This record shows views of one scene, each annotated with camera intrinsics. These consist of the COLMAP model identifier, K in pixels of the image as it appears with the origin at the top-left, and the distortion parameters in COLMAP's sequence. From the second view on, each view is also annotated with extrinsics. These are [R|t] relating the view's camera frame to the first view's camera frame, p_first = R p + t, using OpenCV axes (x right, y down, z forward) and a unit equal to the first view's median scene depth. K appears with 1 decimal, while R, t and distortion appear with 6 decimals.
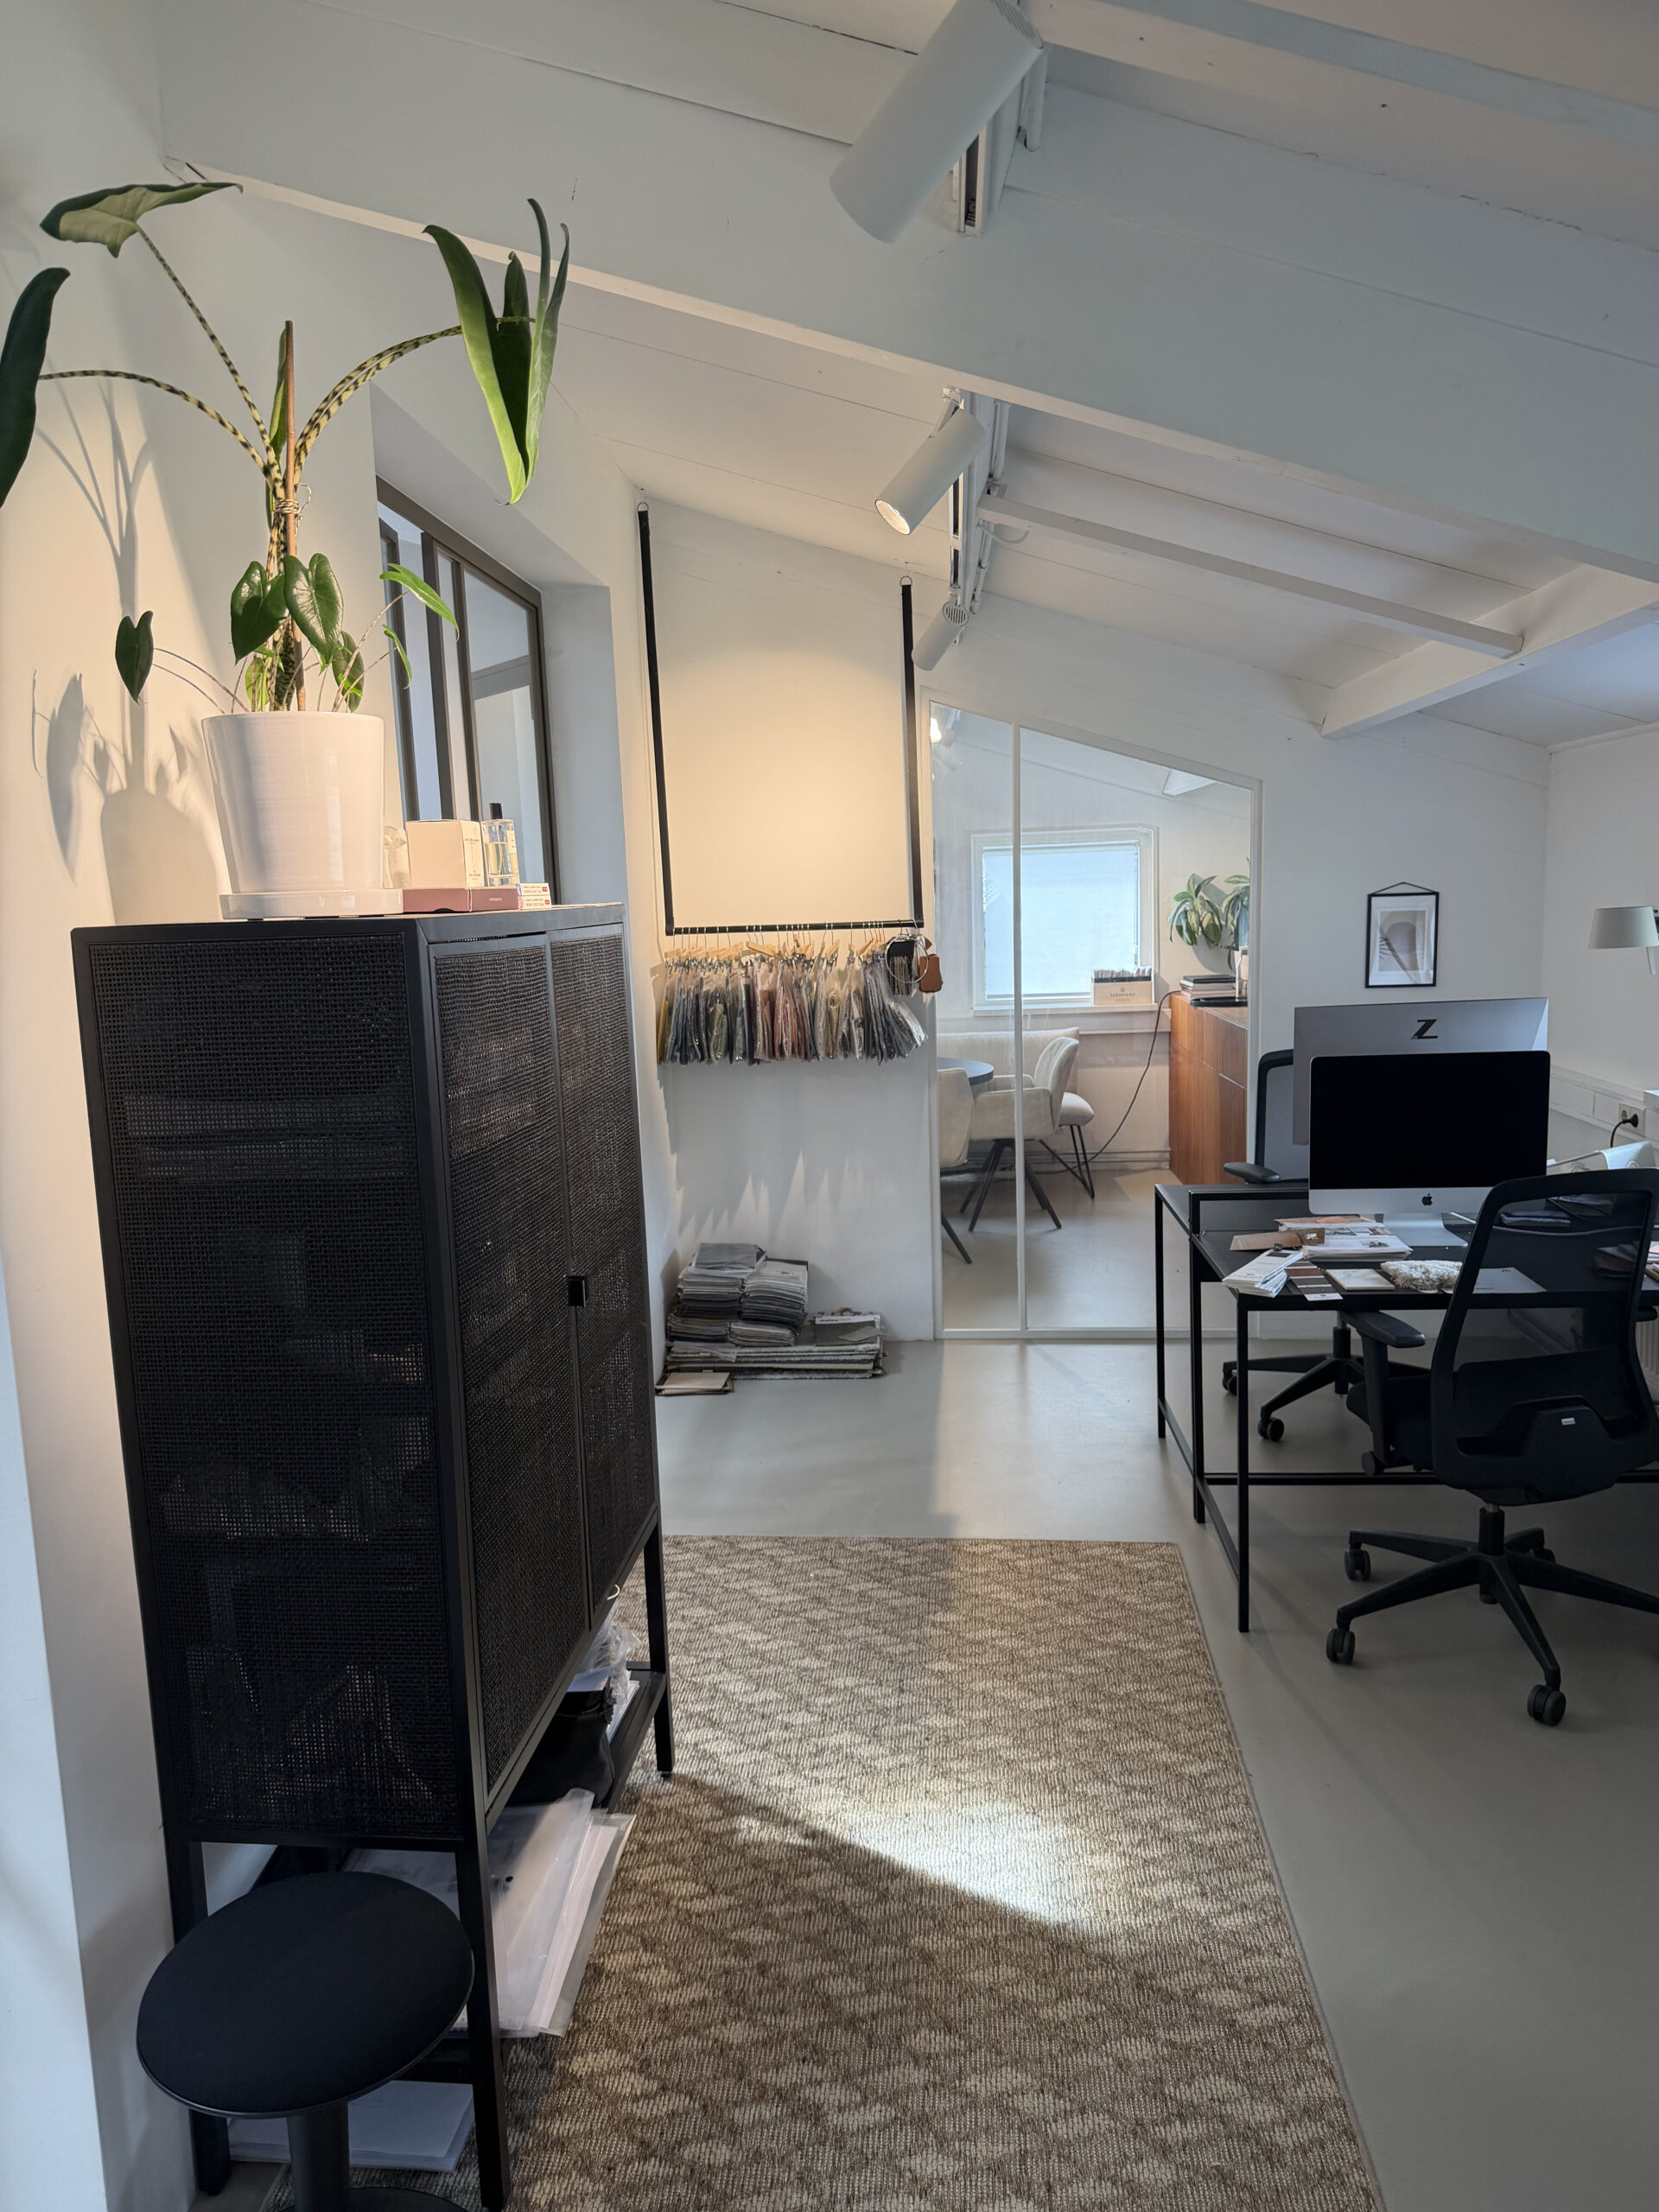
lens RADIAL K [[1559.9, 0, 829.5], [0, 1559.9, 1106.0], [0, 0, 1]] dist [0.006255, 0.000117]
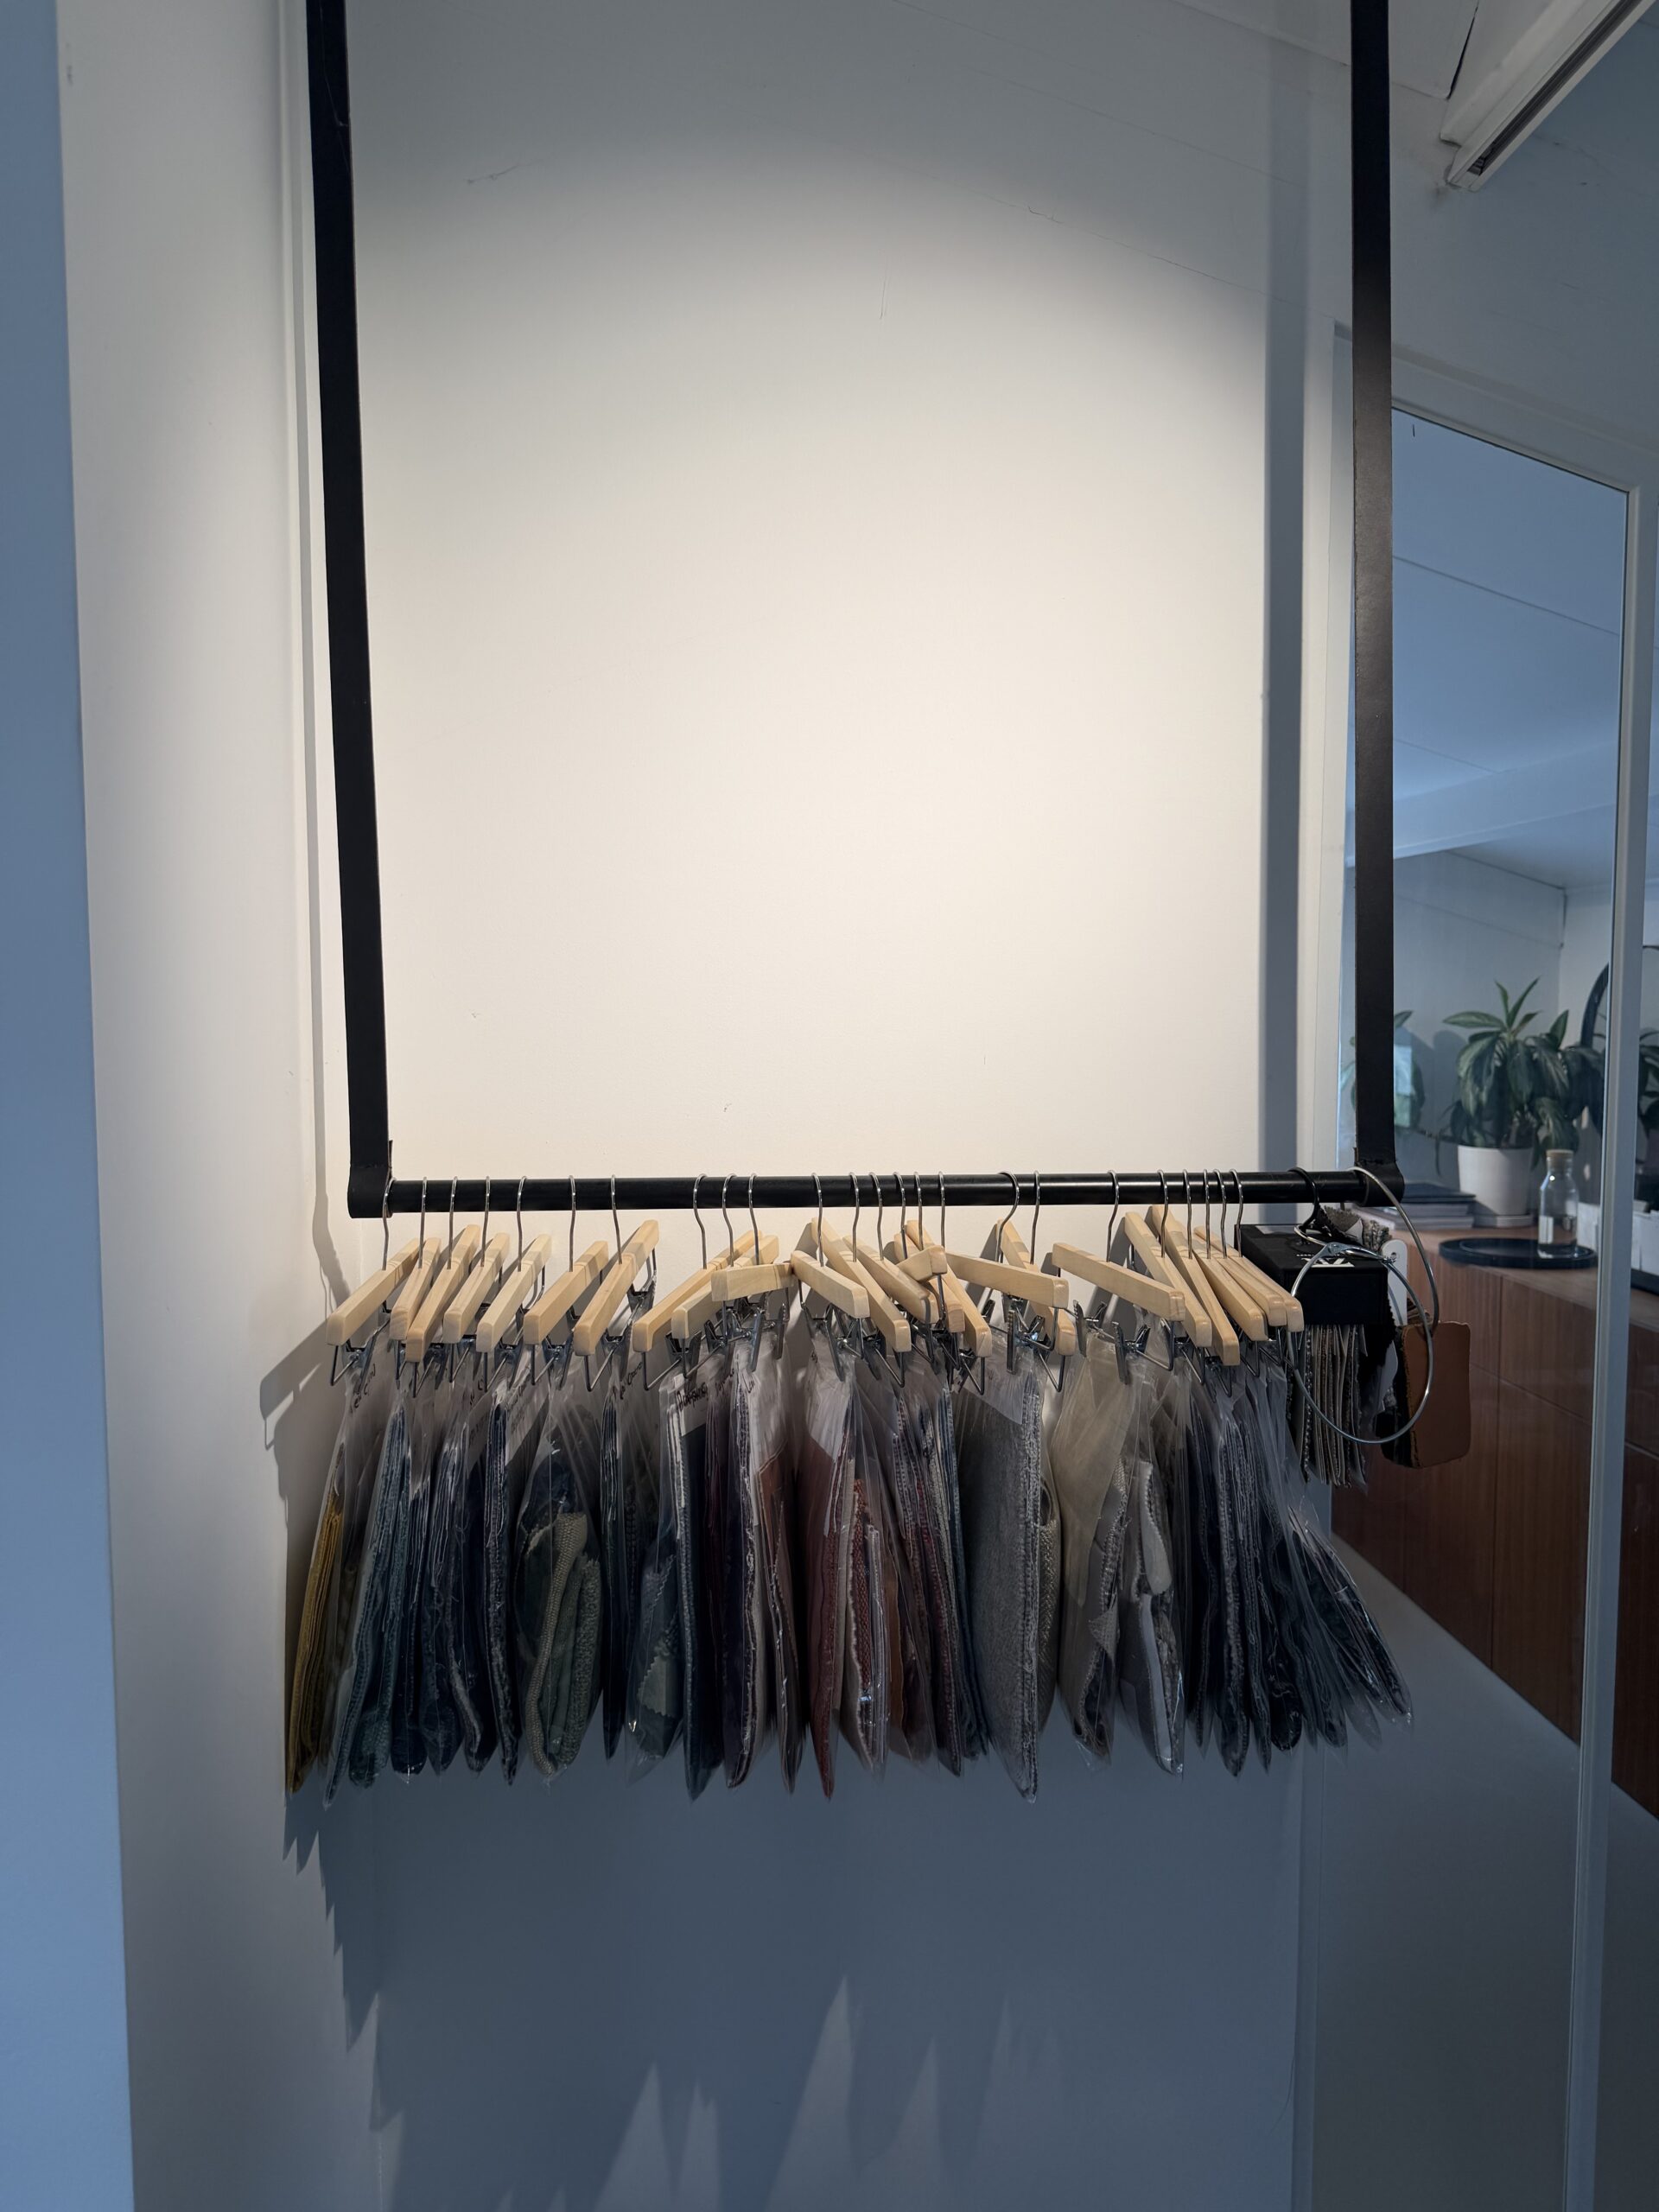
lens RADIAL K [[1559.9, 0, 829.5], [0, 1559.9, 1106.0], [0, 0, 1]] dist [0.006255, 0.000117]
pose [[0.992124, 0.028491, 0.121976, -0.062664], [-0.017827, 0.995993, -0.087641, -0.106317], [-0.123984, 0.084776, 0.988656, 0.758337]]
